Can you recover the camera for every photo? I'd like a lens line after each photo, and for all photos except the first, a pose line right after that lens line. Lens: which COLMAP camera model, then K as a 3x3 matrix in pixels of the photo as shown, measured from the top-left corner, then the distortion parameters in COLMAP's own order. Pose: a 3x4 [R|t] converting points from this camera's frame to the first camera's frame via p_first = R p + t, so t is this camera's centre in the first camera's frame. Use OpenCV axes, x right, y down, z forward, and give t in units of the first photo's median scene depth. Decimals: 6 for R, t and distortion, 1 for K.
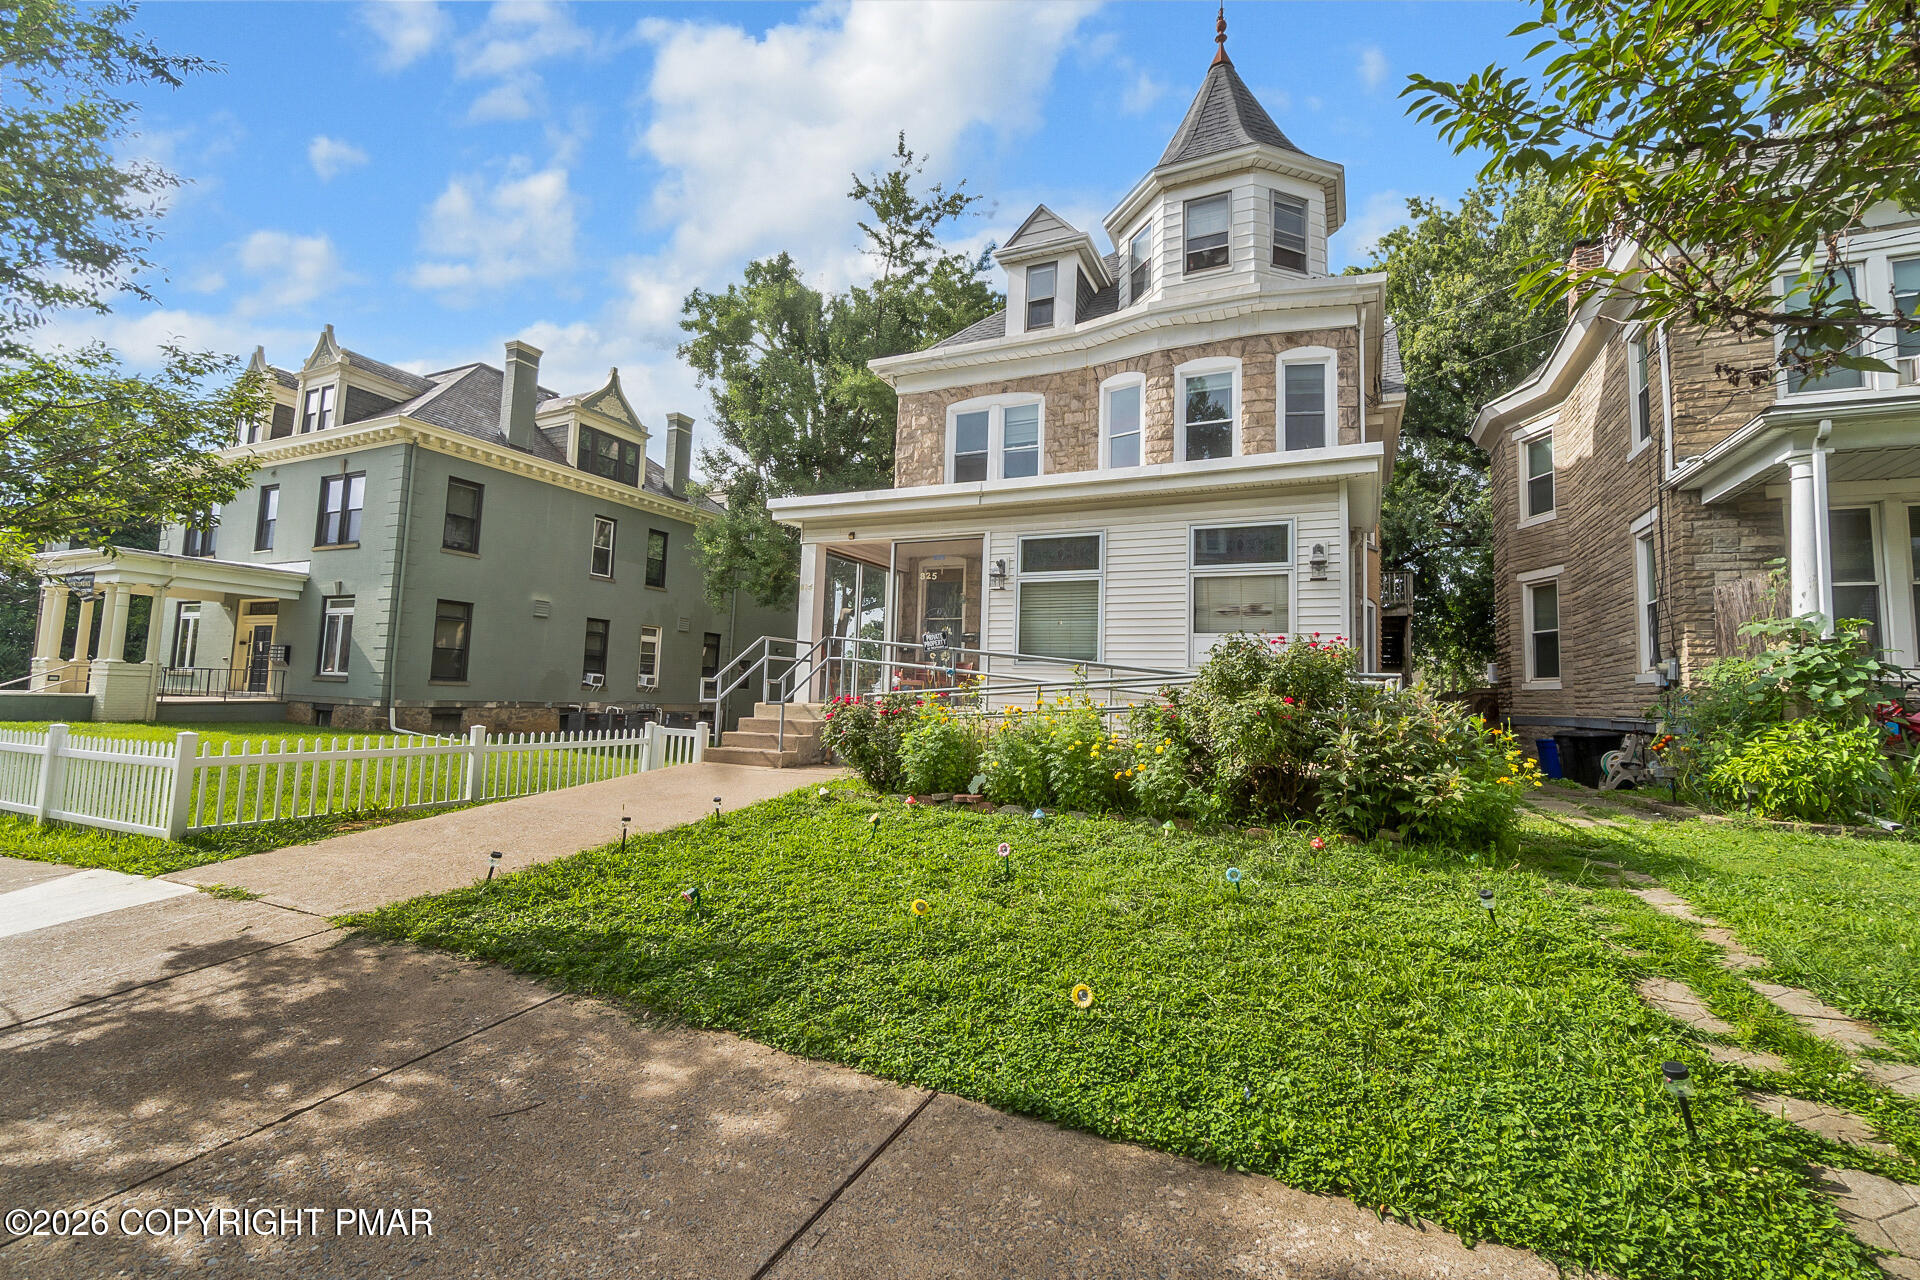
lens RADIAL K [[844.6, 0, 961.2], [0, 844.6, 590.2], [0, 0, 1]] dist [-0.000070, 0.000202]
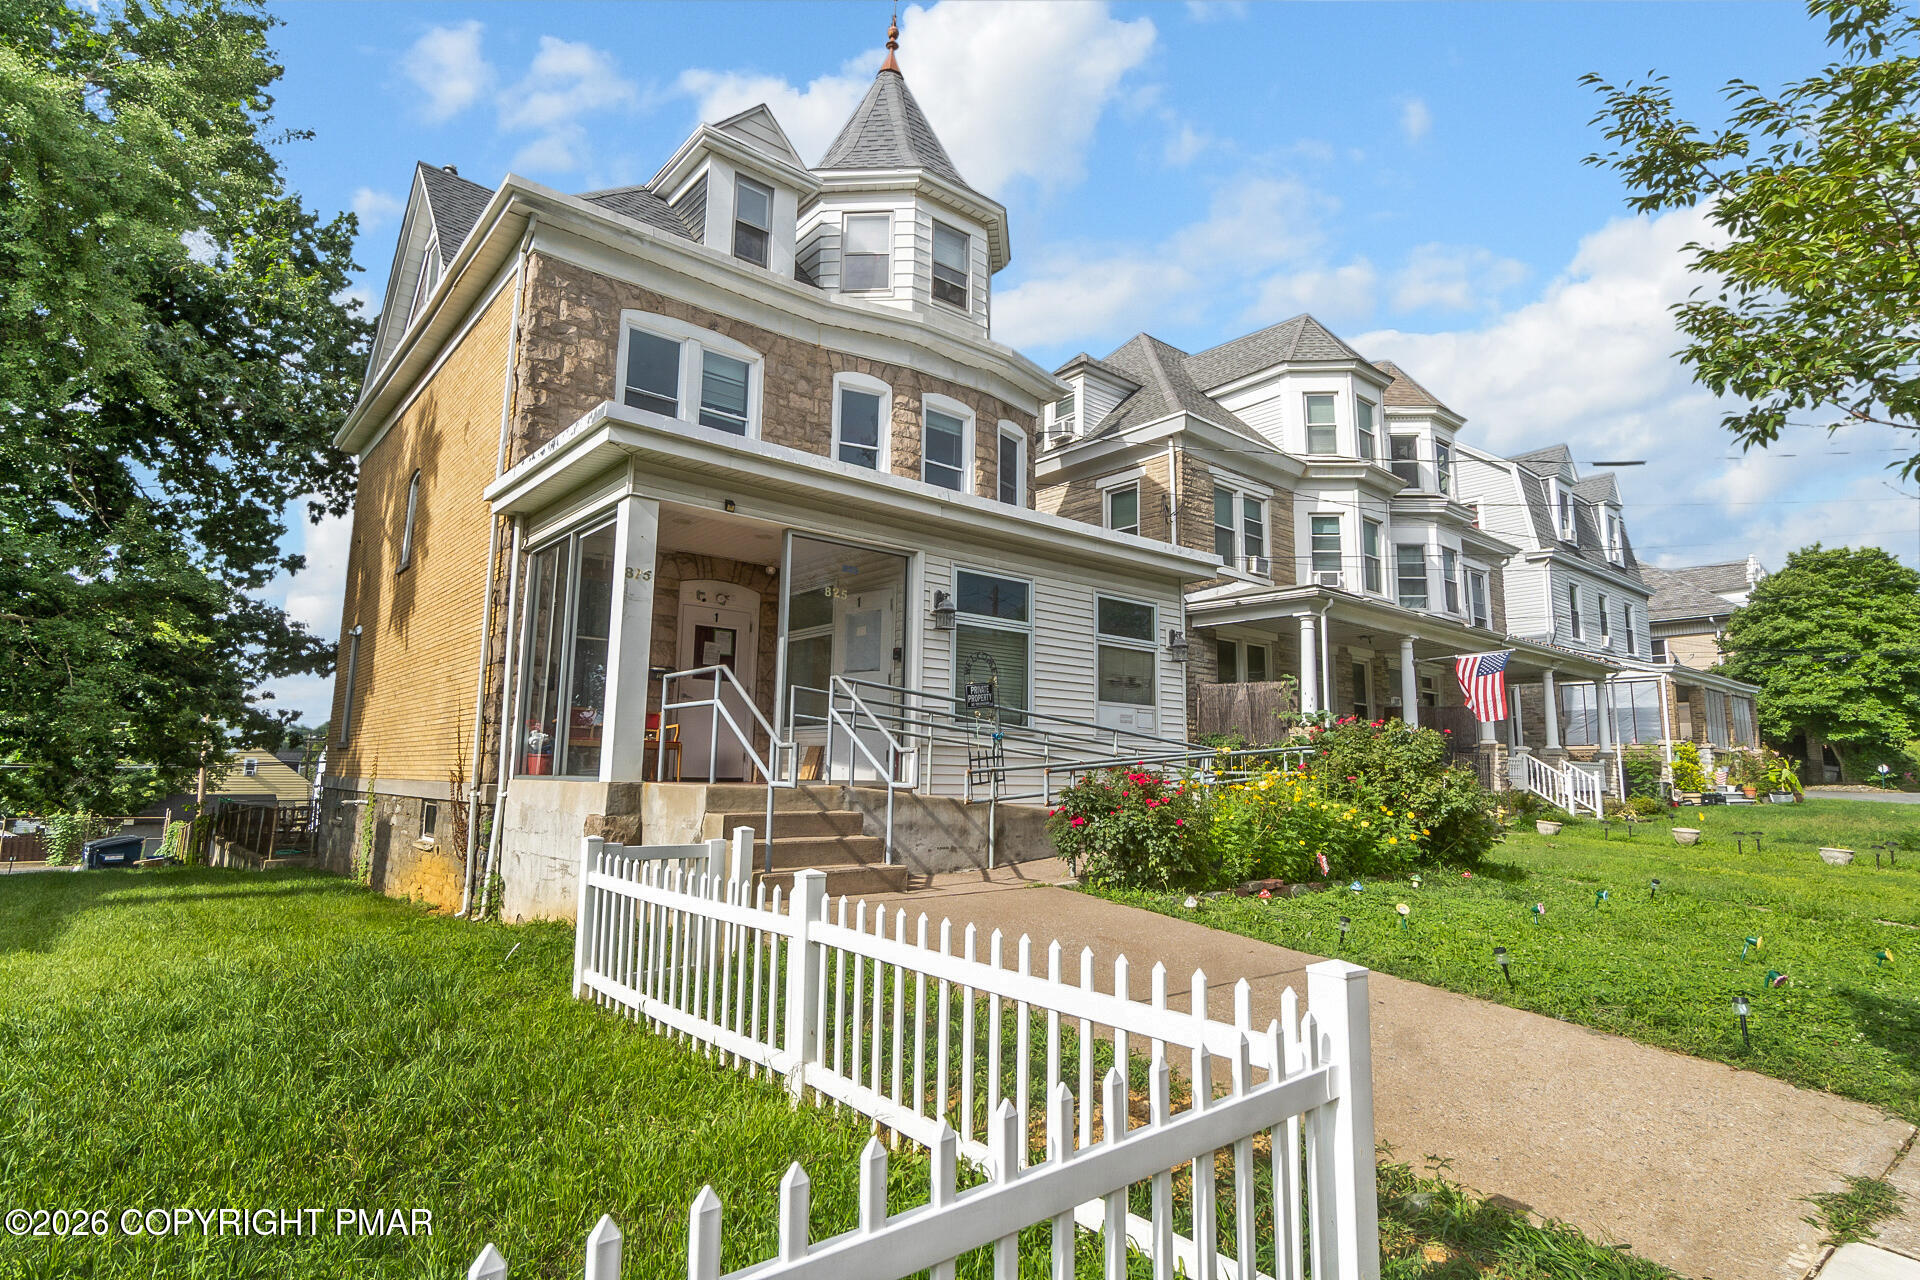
lens RADIAL K [[965.3, 0, 962.6], [0, 965.3, 618.7], [0, 0, 1]] dist [-0.002588, -0.000177]
pose [[0.408633, 0.117061, 0.905161, -0.765936], [-0.121631, 0.989879, -0.073107, 0.053178], [-0.904558, -0.080222, 0.418736, 0.609784]]
